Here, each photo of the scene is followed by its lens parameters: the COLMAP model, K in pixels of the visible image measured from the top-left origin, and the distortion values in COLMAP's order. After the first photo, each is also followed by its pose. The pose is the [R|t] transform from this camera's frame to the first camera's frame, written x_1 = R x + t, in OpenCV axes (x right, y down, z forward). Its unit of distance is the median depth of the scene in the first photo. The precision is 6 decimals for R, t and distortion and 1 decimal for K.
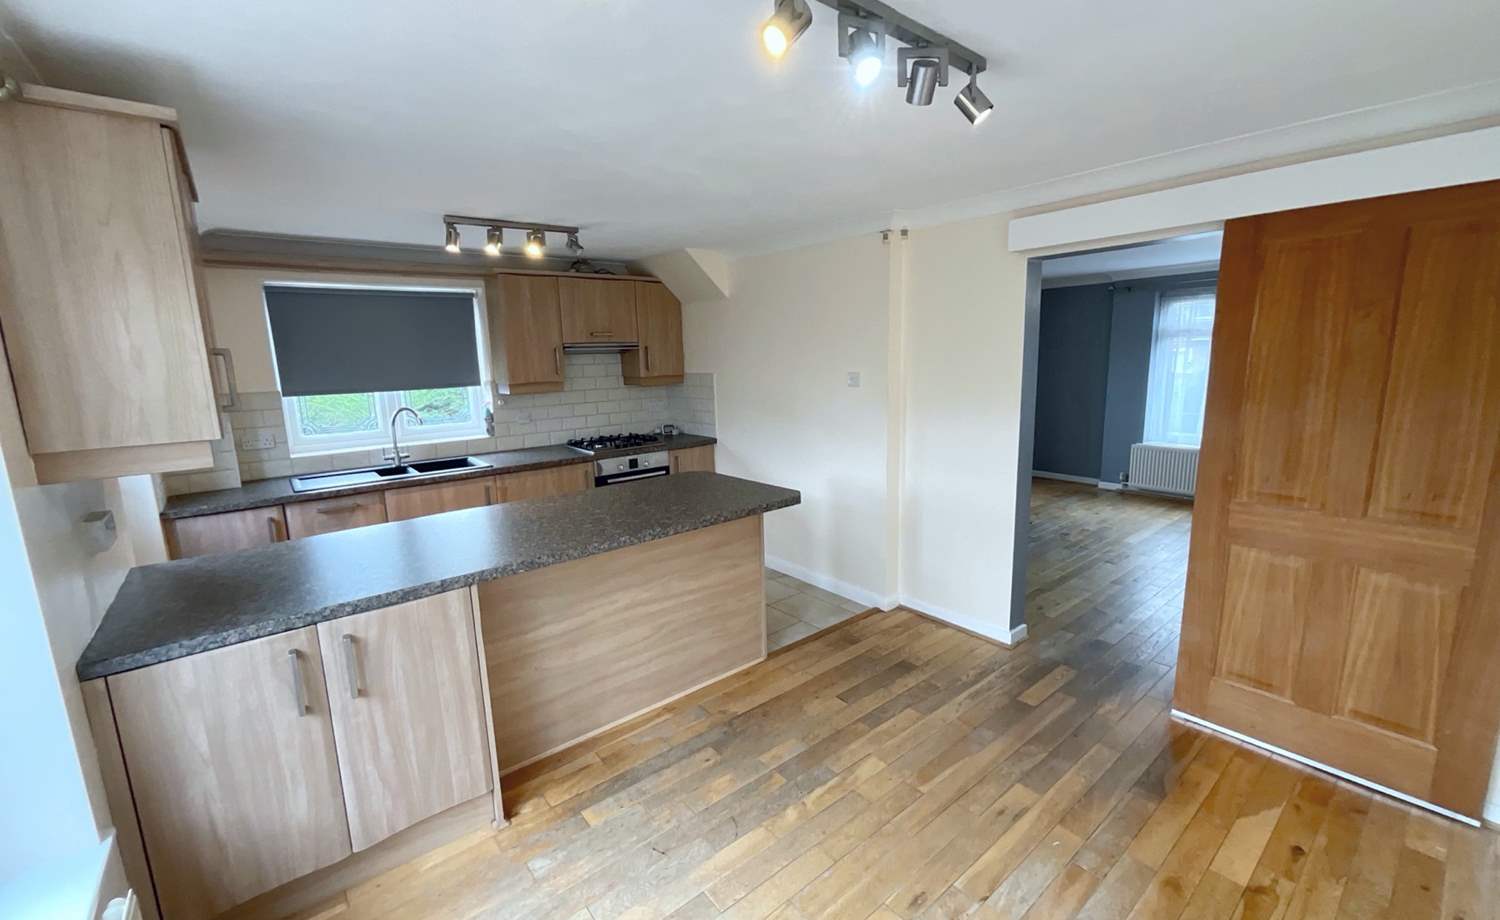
lens RADIAL K [[608.2, 0, 746.8], [0, 608.2, 464.7], [0, 0, 1]] dist [-0.005976, 0.003780]
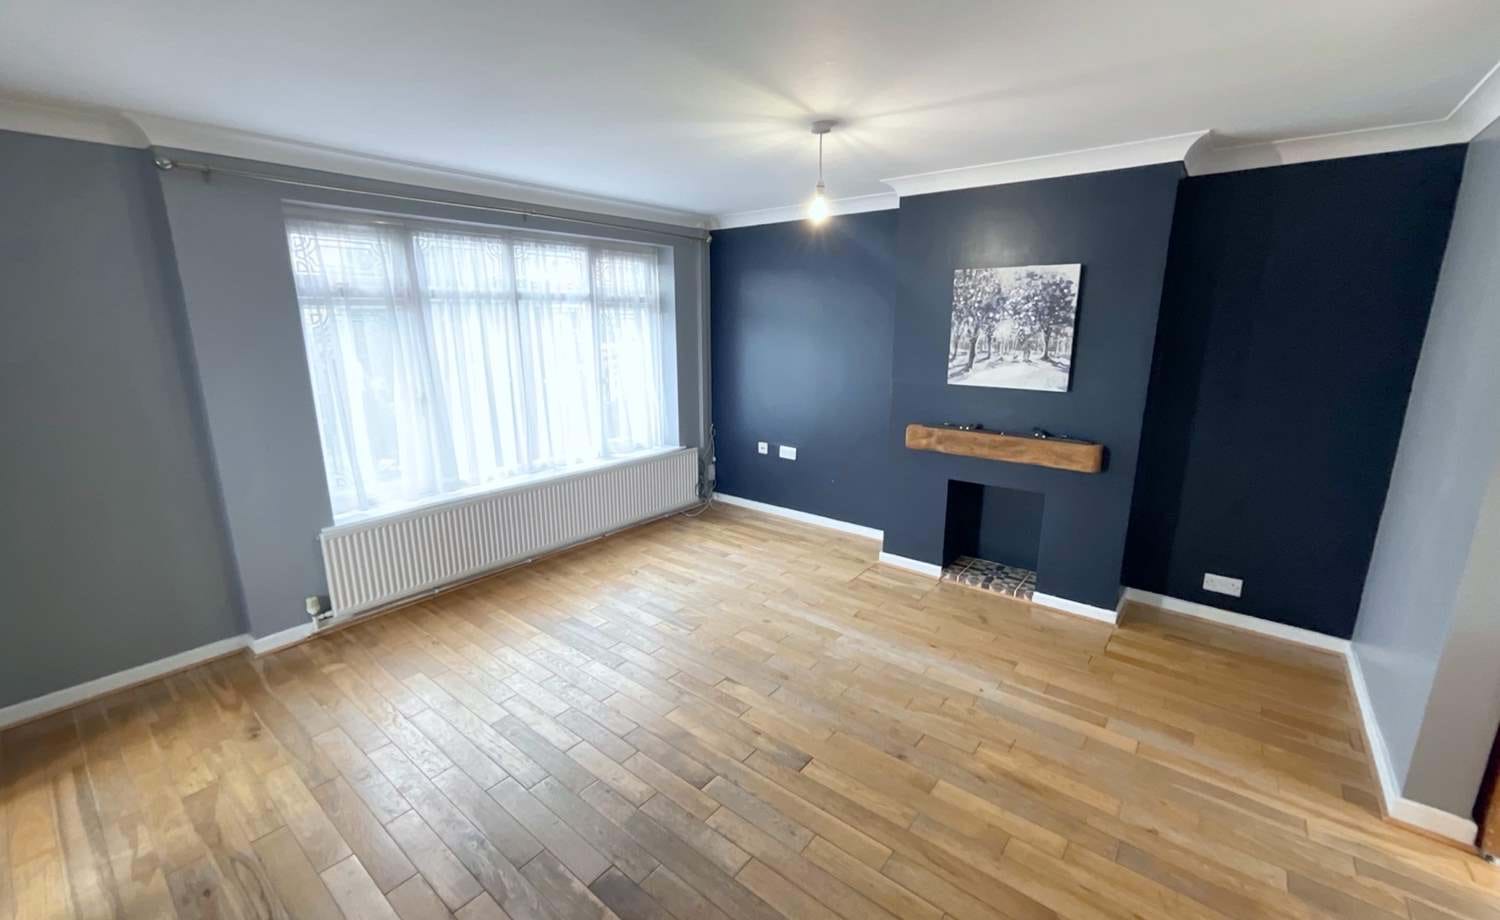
lens RADIAL K [[608.2, 0, 750.0], [0, 608.2, 459.8], [0, 0, 1]] dist [-0.005976, 0.003780]
pose [[-0.207364, -0.190438, 0.959549, 0.215272], [0.180874, 0.956494, 0.228920, -0.219924], [-0.961397, 0.221027, -0.163897, 1.222113]]
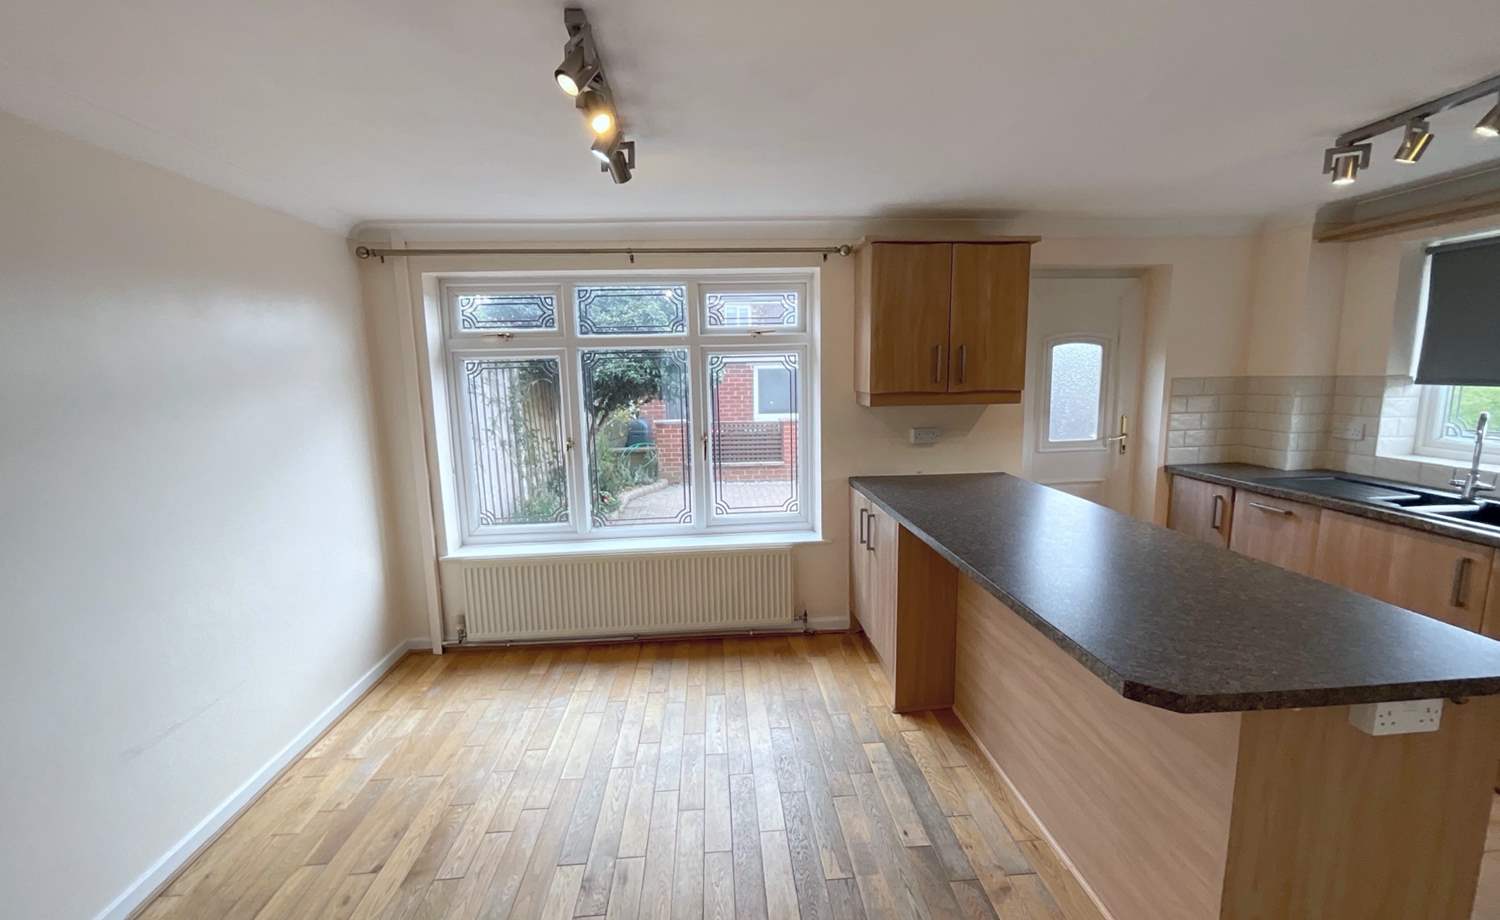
lens RADIAL K [[608.2, 0, 752.2], [0, 608.2, 459.9], [0, 0, 1]] dist [-0.005976, 0.003780]
pose [[-0.567120, 0.163246, -0.807295, 0.418836], [-0.112700, 0.955561, 0.272399, -0.137424], [0.815888, 0.245465, -0.523520, 0.734017]]
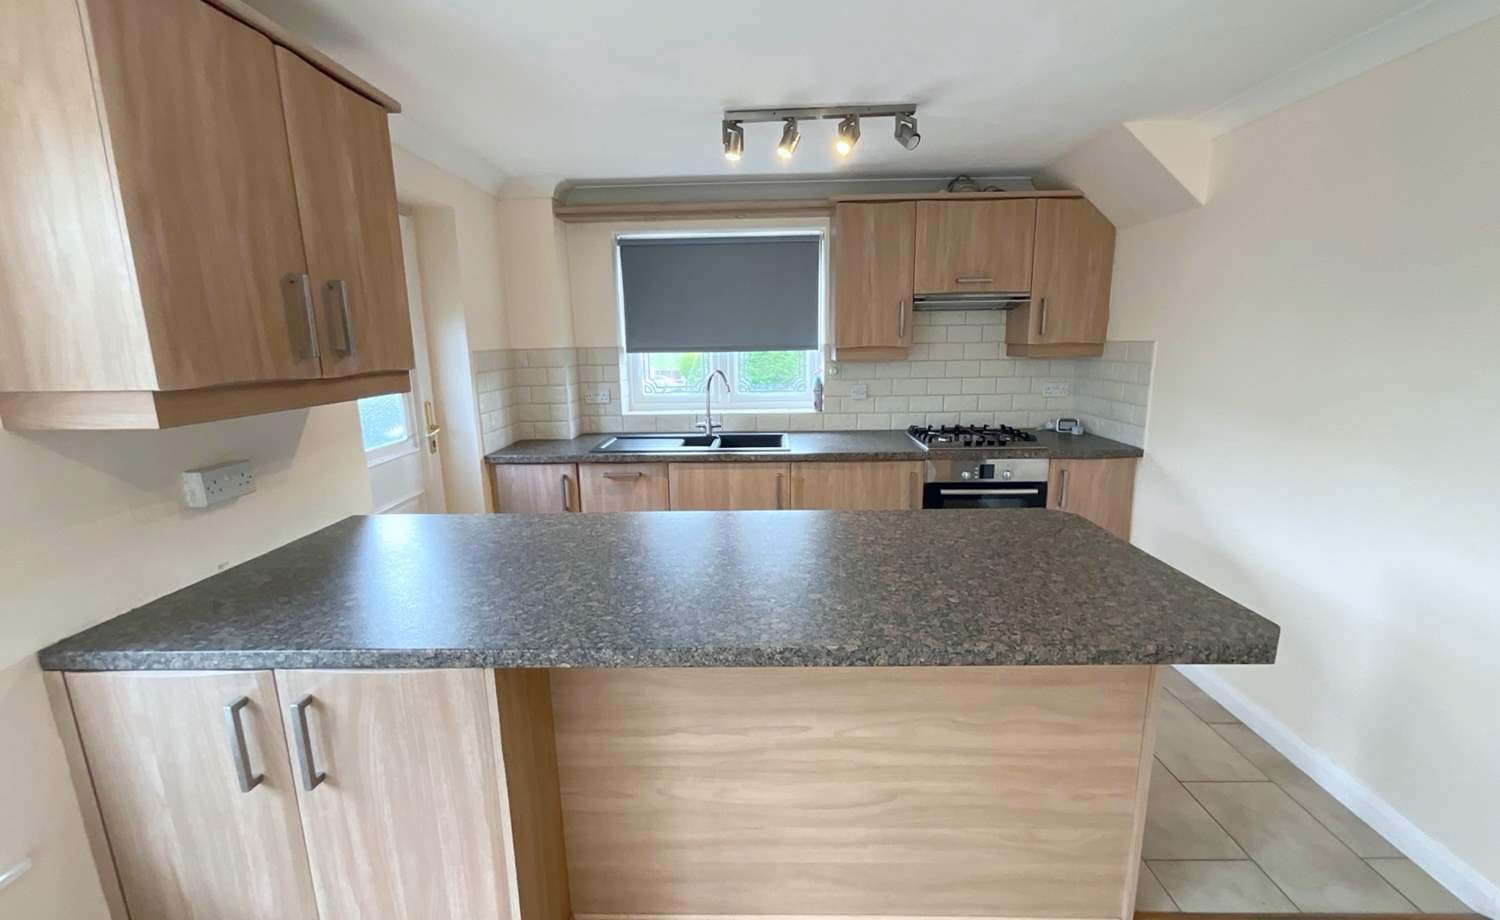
lens RADIAL K [[608.2, 0, 749.3], [0, 608.2, 459.2], [0, 0, 1]] dist [-0.005976, 0.003780]
pose [[0.760624, 0.143510, -0.633132, 0.046003], [-0.122615, 0.989465, 0.076974, -0.041202], [0.637508, 0.019084, 0.770207, 0.366321]]
